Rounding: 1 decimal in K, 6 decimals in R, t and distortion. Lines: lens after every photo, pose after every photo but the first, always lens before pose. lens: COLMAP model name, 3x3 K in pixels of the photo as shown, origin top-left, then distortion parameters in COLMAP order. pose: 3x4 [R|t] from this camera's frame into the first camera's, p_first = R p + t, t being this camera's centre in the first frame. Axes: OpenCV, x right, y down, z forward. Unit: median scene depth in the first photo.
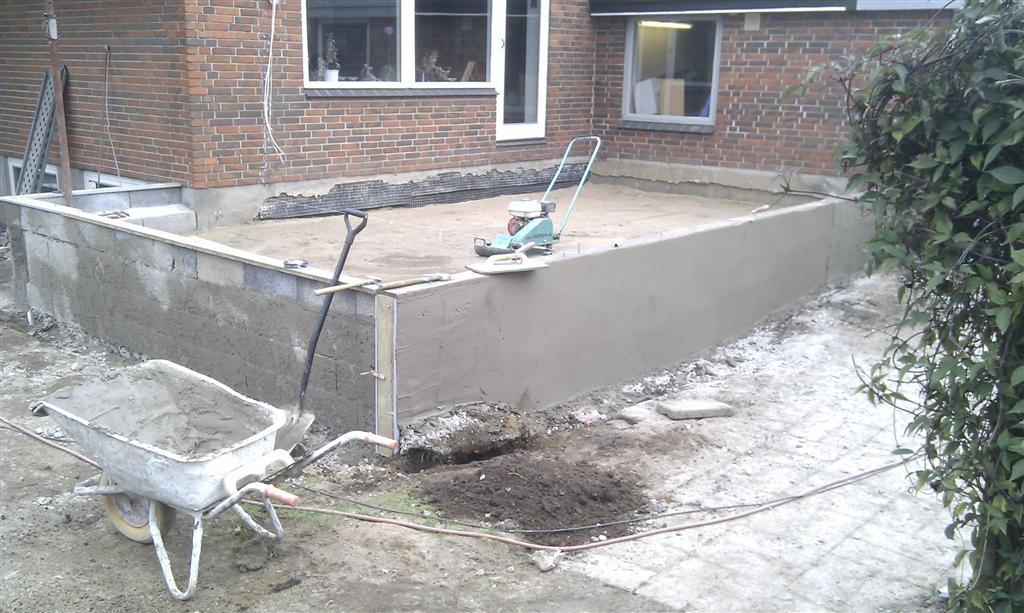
lens RADIAL K [[1003.7, 0, 495.5], [0, 1003.7, 331.0], [0, 0, 1]] dist [0.038562, 0.000000]
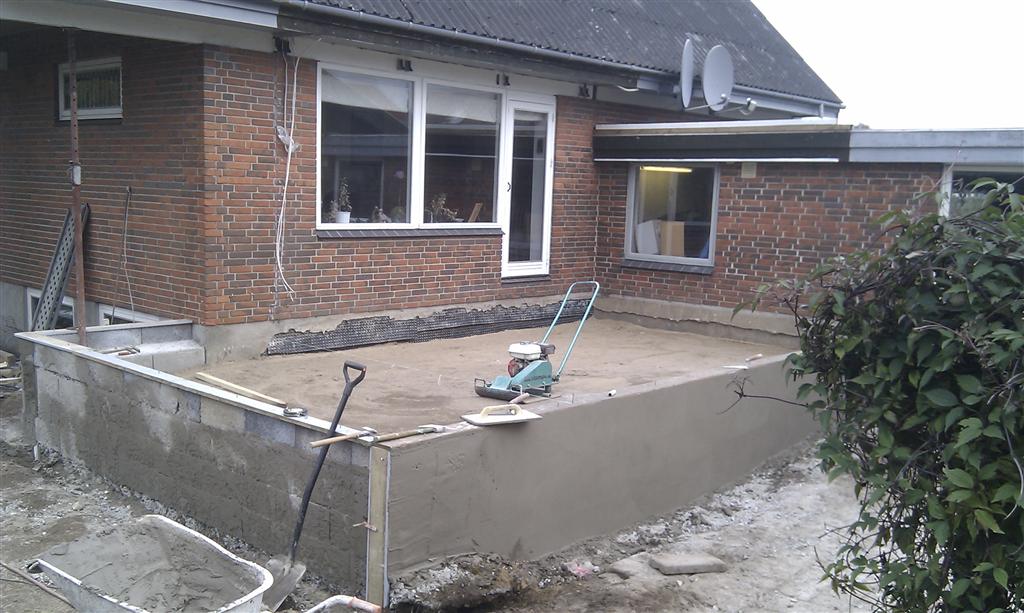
lens RADIAL K [[1003.7, 0, 495.4], [0, 1003.7, 324.6], [0, 0, 1]] dist [0.038562, 0.000000]
pose [[0.999815, 0.016312, -0.010159, 0.009839], [-0.017465, 0.991850, -0.126205, -0.020203], [0.008017, 0.126359, 0.991952, -0.018941]]
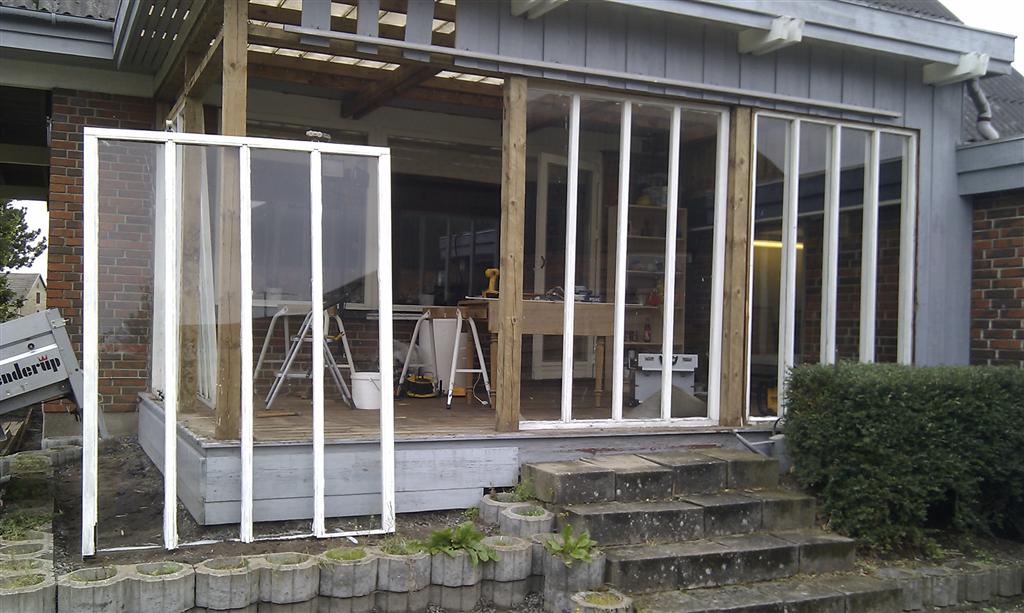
lens RADIAL K [[1003.7, 0, 505.4], [0, 1003.7, 310.1], [0, 0, 1]] dist [0.038562, 0.000000]
pose [[0.917358, -0.003251, -0.398051, 0.475509], [-0.110155, 0.958843, -0.261698, -0.049904], [0.382519, 0.283918, 0.879244, 0.426435]]
